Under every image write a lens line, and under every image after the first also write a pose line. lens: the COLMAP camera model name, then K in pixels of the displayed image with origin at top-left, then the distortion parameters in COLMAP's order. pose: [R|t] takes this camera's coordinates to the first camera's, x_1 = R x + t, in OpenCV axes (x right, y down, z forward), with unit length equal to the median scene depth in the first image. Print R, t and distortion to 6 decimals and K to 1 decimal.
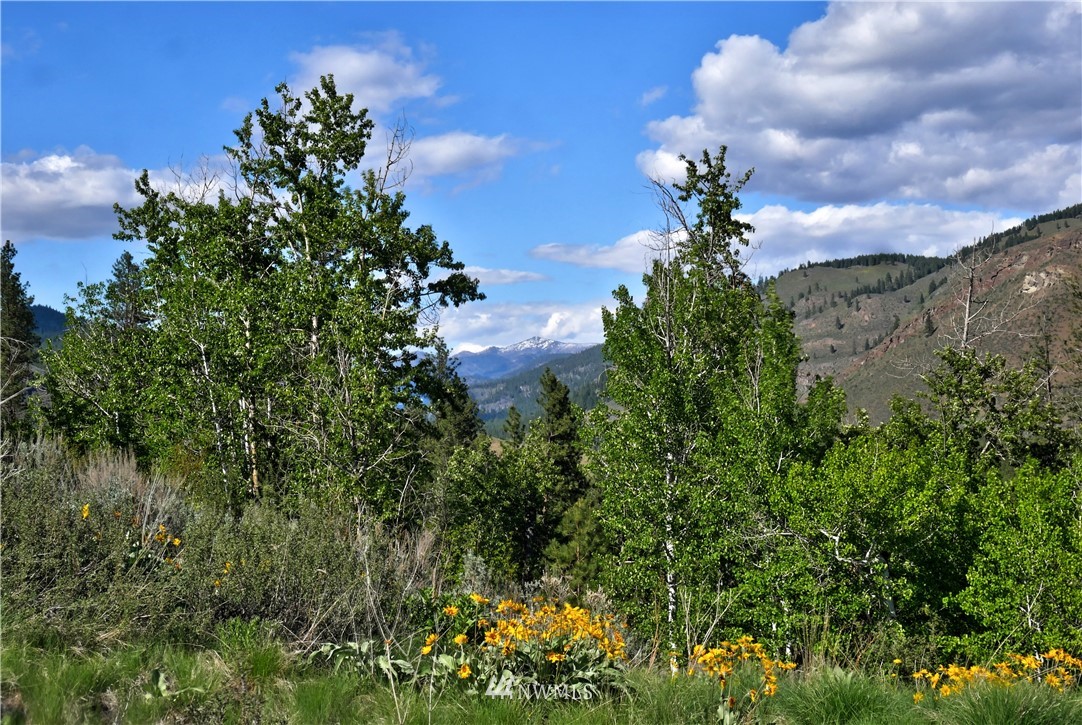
lens RADIAL K [[1677.6, 0, 538.3], [0, 1677.6, 362.4], [0, 0, 1]] dist [-0.037024, 0.000000]
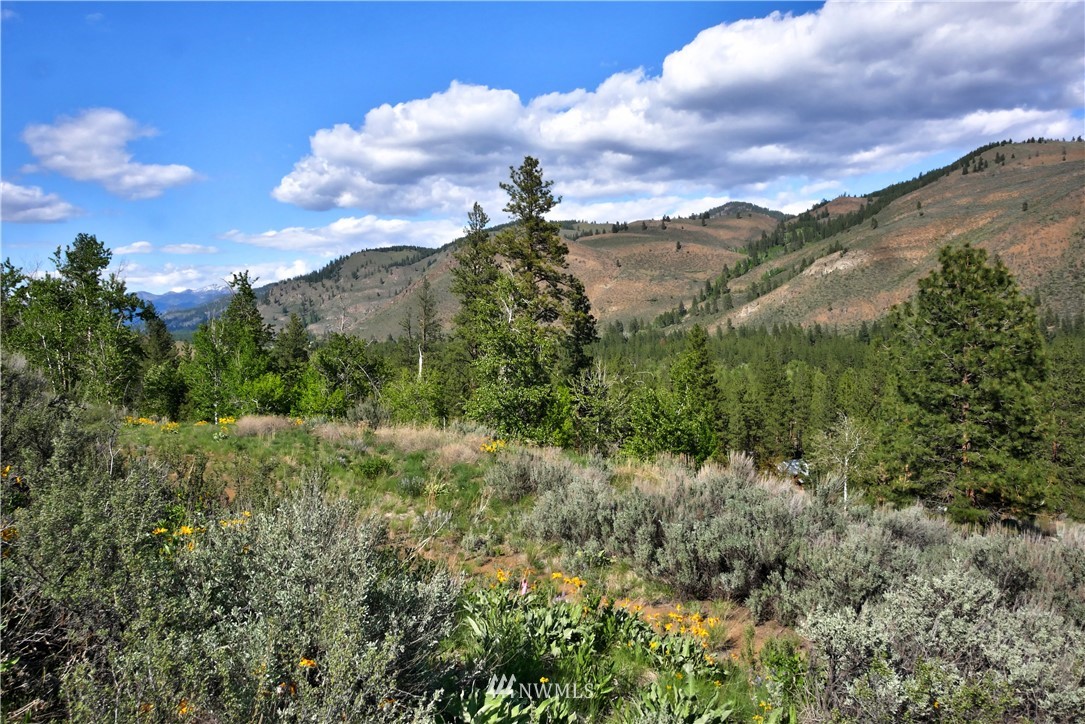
lens RADIAL K [[880.4, 0, 552.3], [0, 880.4, 350.7], [0, 0, 1]] dist [0.004078, 0.002547]
pose [[0.934749, -0.009937, 0.355170, 0.054296], [-0.010837, 0.998346, 0.056454, -0.066764], [-0.355144, -0.056619, 0.933095, -0.547718]]
